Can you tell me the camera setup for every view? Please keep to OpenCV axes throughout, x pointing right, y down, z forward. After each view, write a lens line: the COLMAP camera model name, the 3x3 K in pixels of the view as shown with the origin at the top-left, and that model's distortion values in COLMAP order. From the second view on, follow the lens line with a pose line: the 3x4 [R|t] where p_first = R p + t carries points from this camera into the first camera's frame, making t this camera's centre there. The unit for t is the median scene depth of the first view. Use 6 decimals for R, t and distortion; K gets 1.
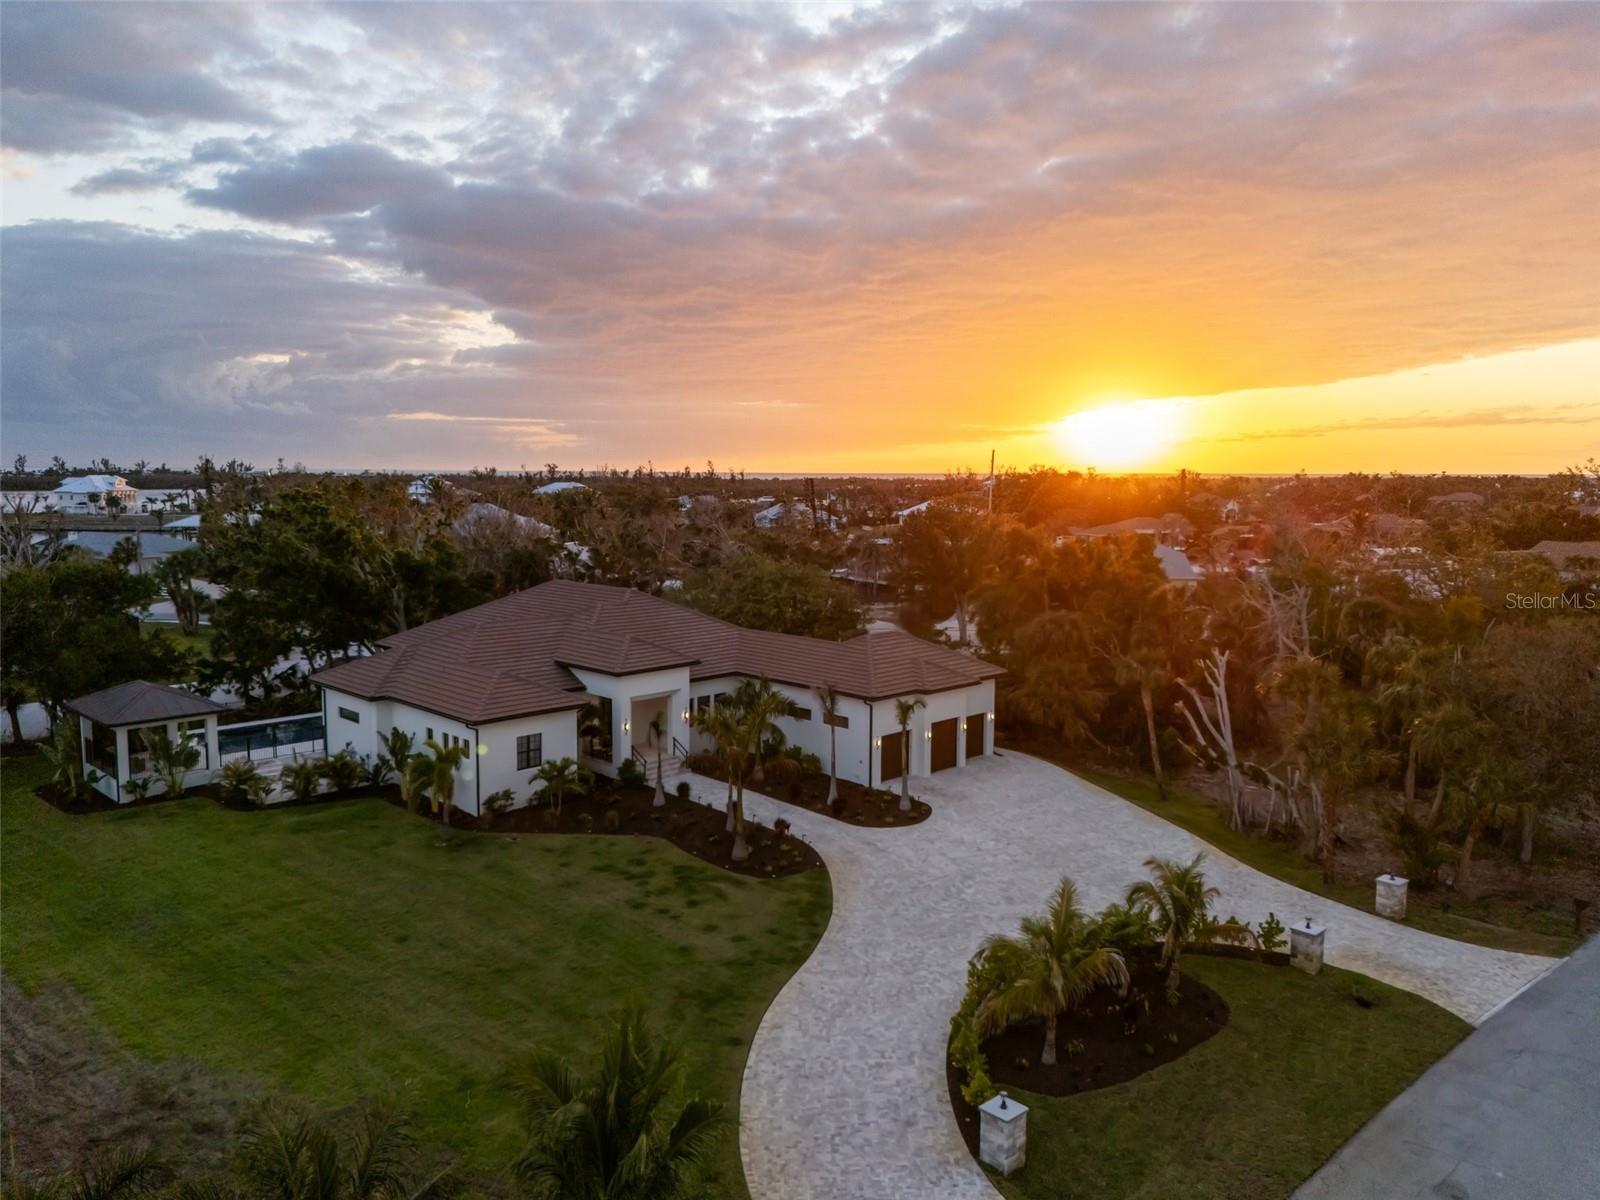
lens RADIAL K [[1218.3, 0, 800.0], [0, 1218.3, 600.0], [0, 0, 1]] dist [0.026211, 0.004192]
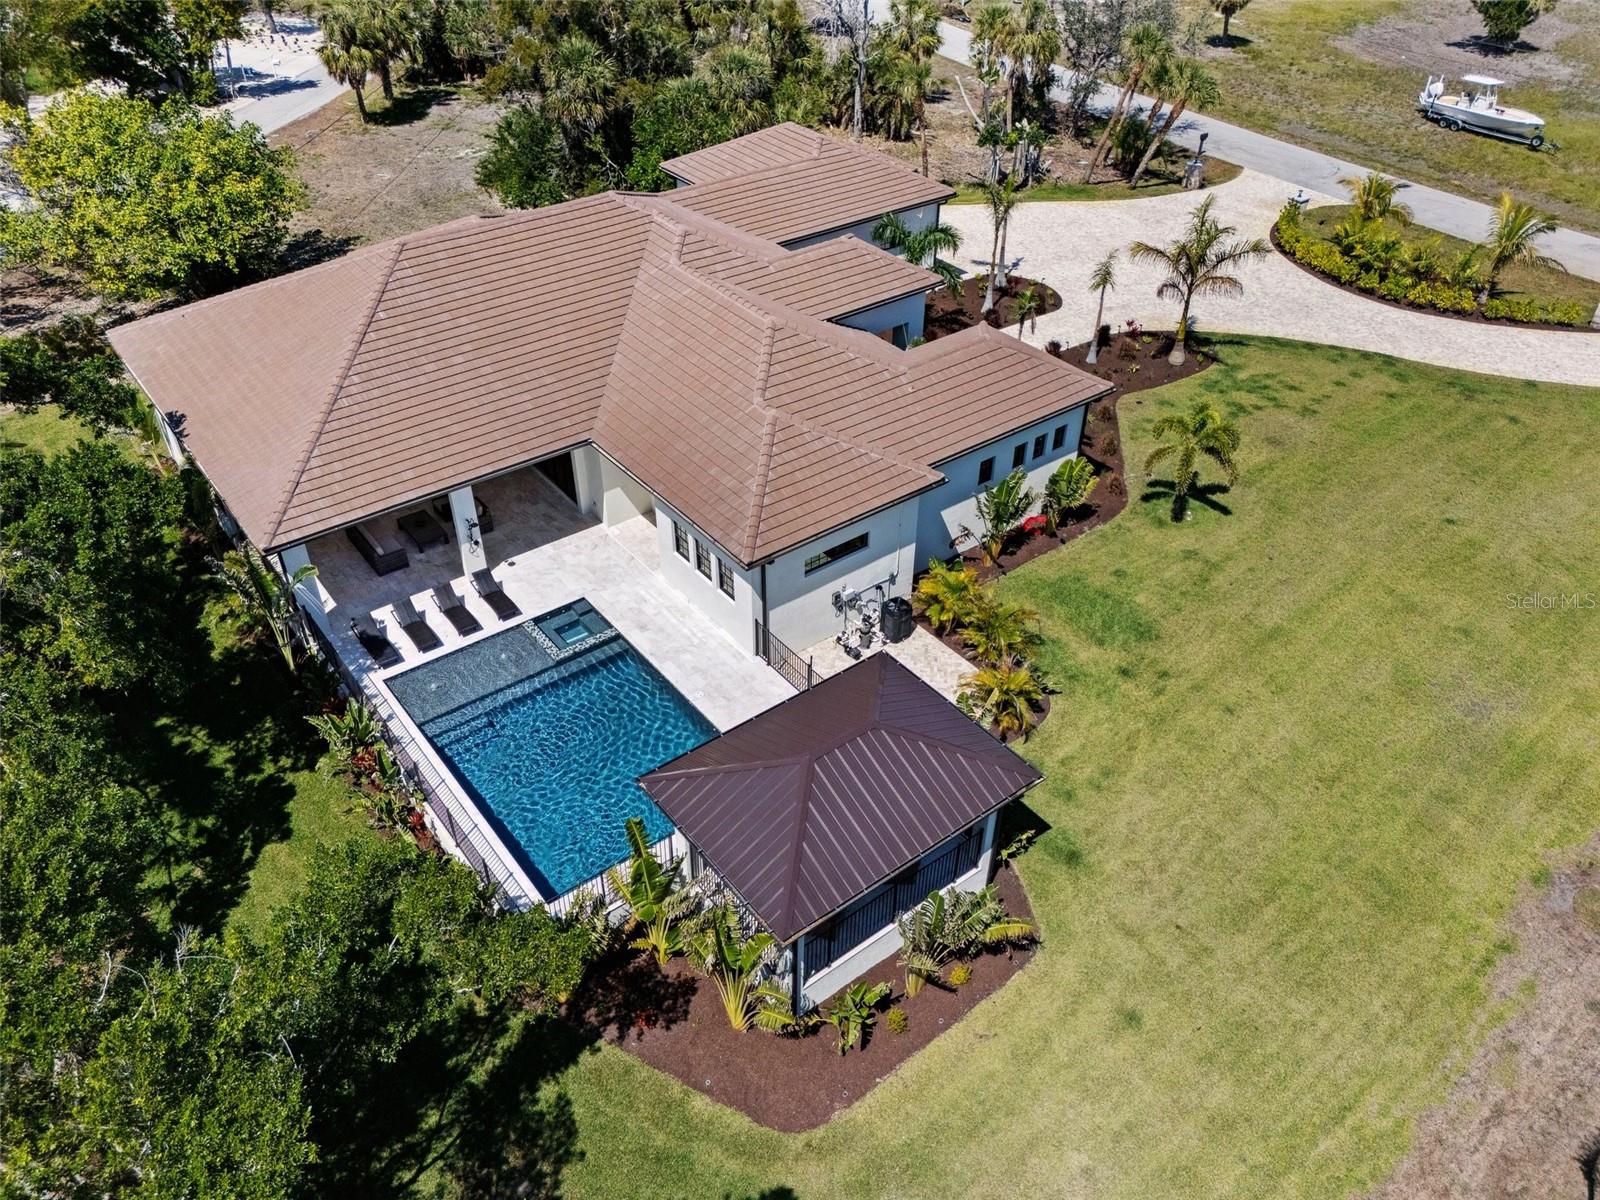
lens RADIAL K [[1223.7, 0, 800.0], [0, 1223.7, 600.0], [0, 0, 1]] dist [0.043023, -0.007270]
pose [[0.108385, -0.605995, 0.788050, -1.189270], [0.100650, 0.795336, 0.597754, -0.333932], [-0.989001, 0.014530, 0.147196, 1.319586]]
